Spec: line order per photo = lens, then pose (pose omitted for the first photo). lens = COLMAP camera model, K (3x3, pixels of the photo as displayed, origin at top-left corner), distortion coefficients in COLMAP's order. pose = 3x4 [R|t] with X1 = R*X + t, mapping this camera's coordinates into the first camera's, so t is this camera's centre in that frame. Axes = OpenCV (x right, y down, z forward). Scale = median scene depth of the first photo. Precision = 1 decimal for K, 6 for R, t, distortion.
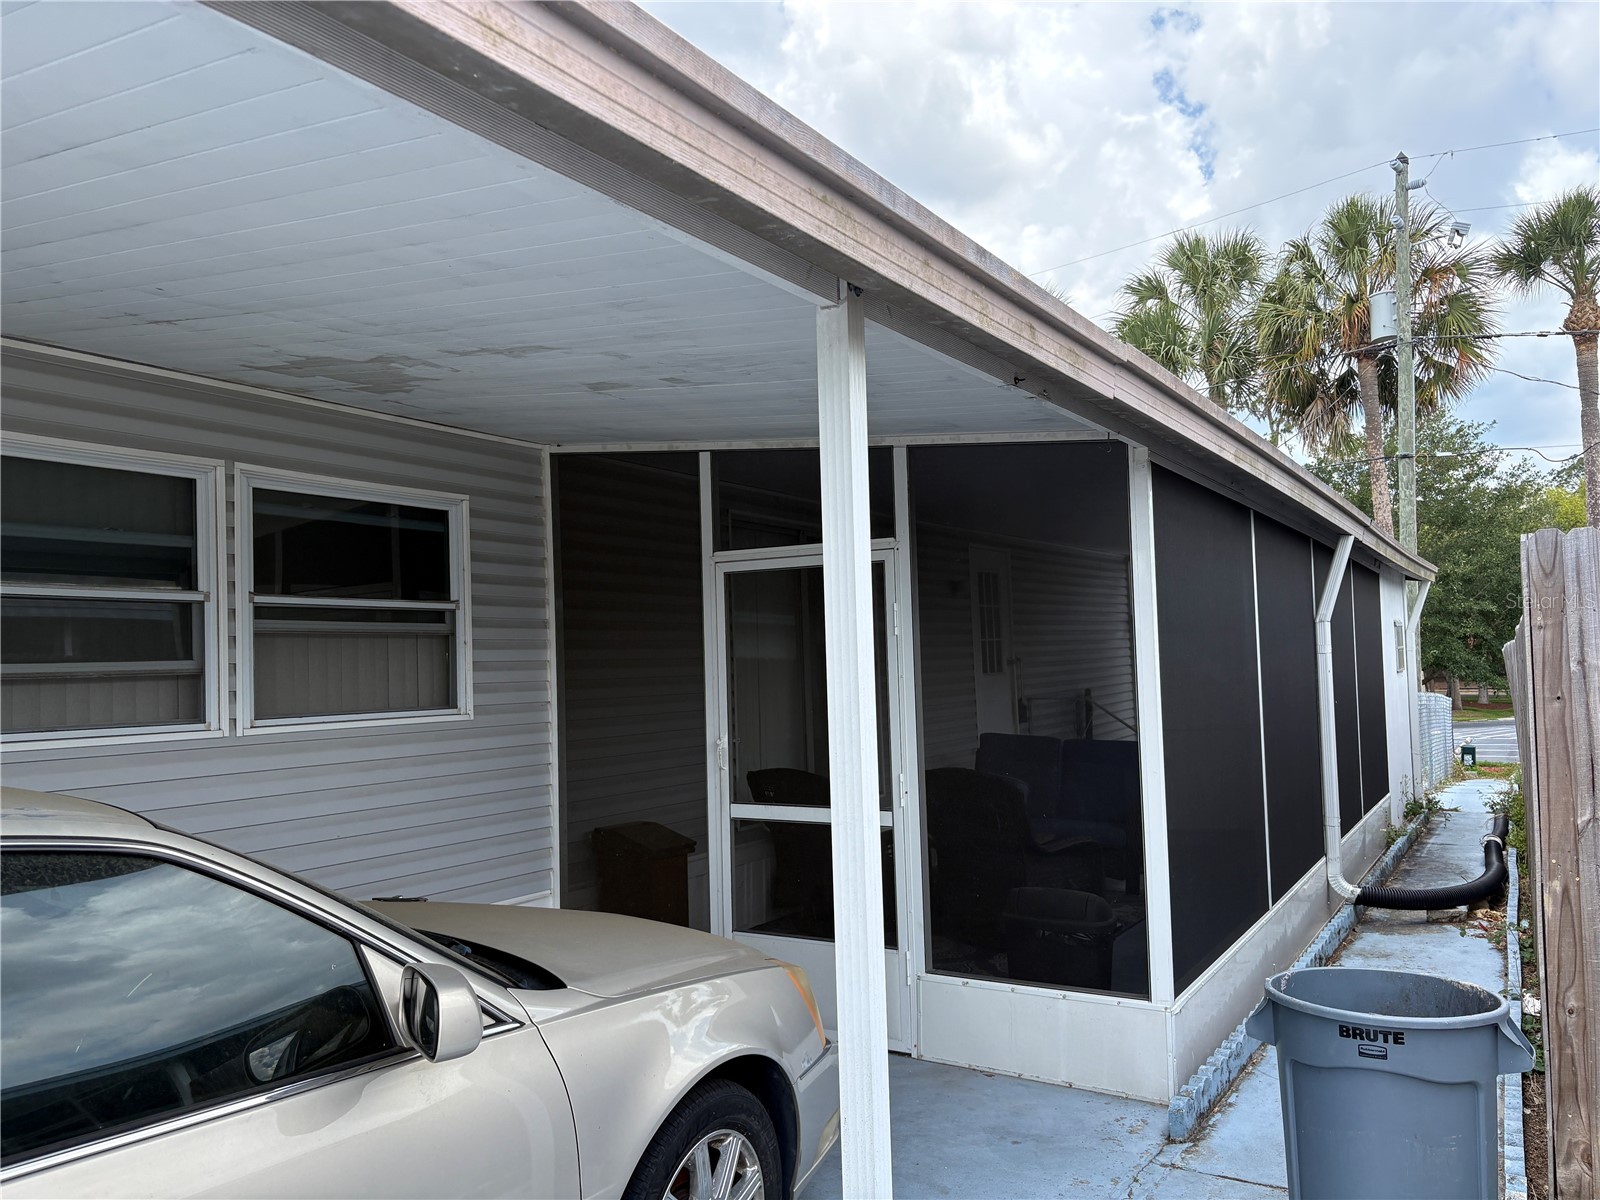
lens RADIAL K [[1192.1, 0, 798.3], [0, 1192.1, 605.8], [0, 0, 1]] dist [-0.000856, -0.007565]
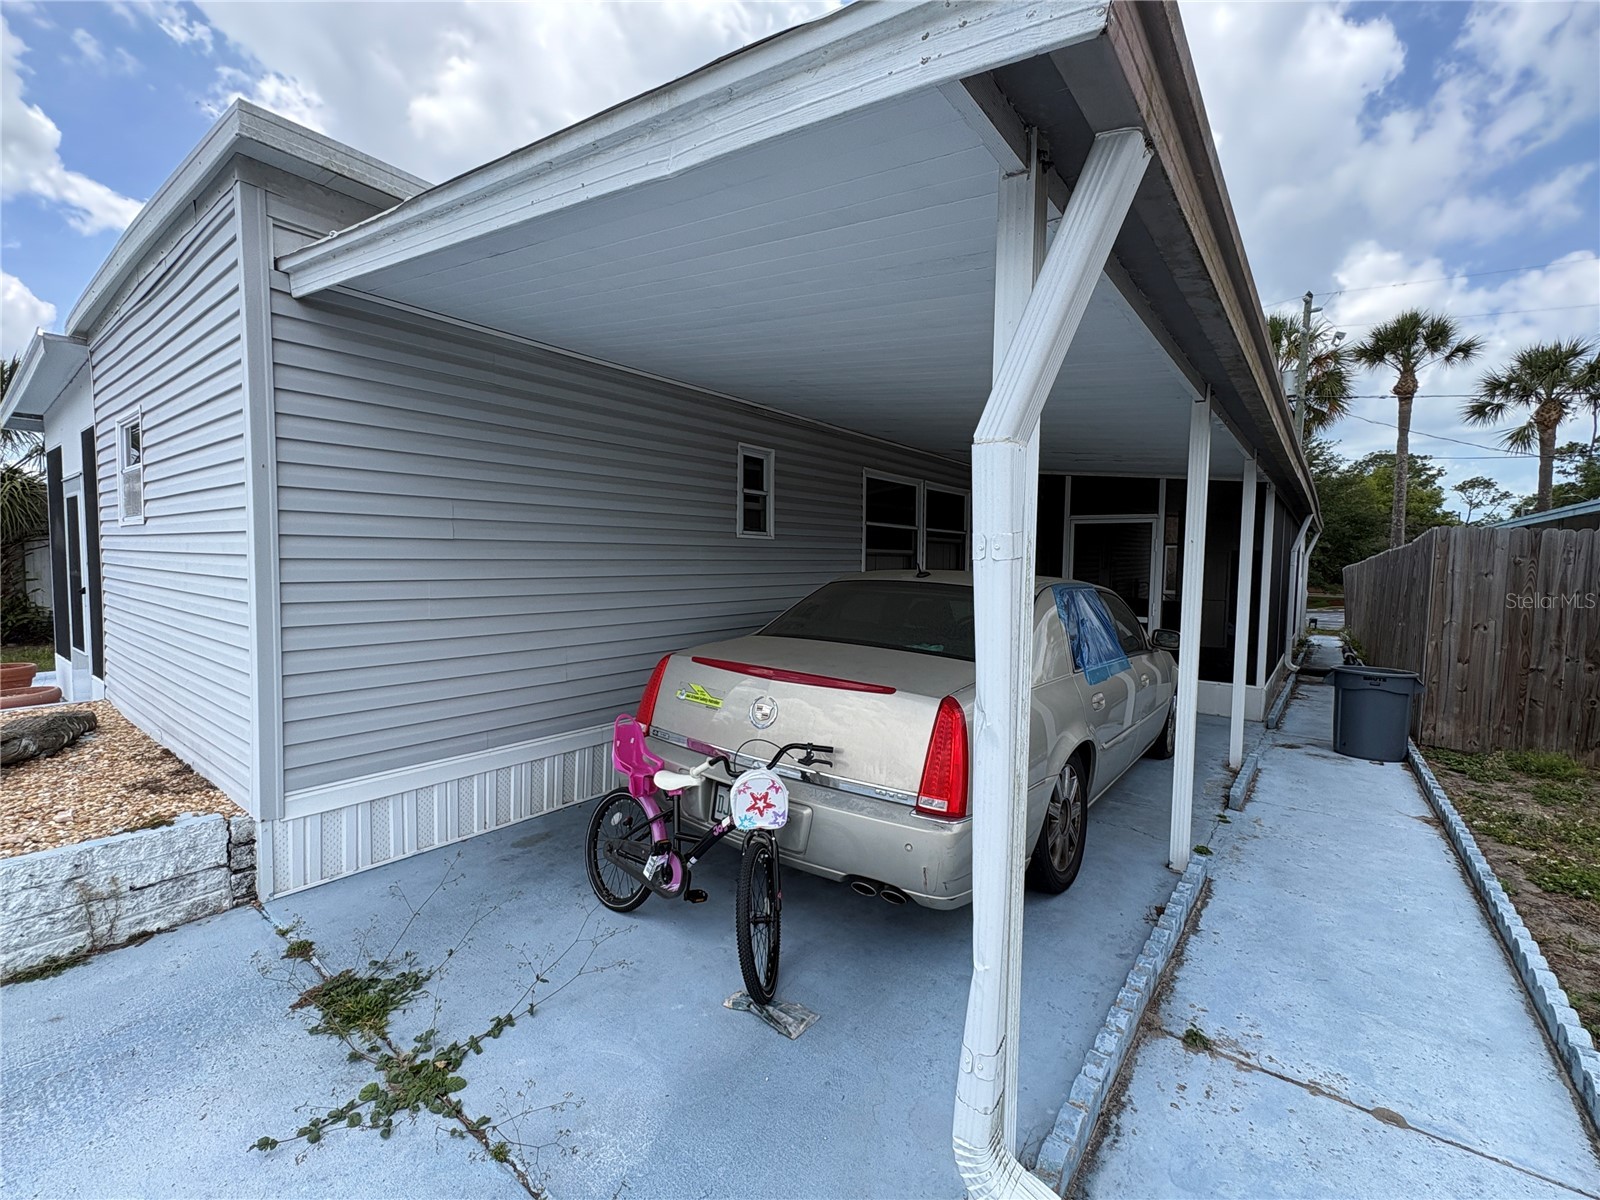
lens RADIAL K [[692.9, 0, 801.1], [0, 692.9, 593.0], [0, 0, 1]] dist [0.000045, 0.000269]
pose [[0.994737, 0.045994, -0.091555, -0.141647], [-0.036899, 0.994436, 0.098665, -0.001339], [0.095583, -0.094767, 0.990900, -0.156695]]
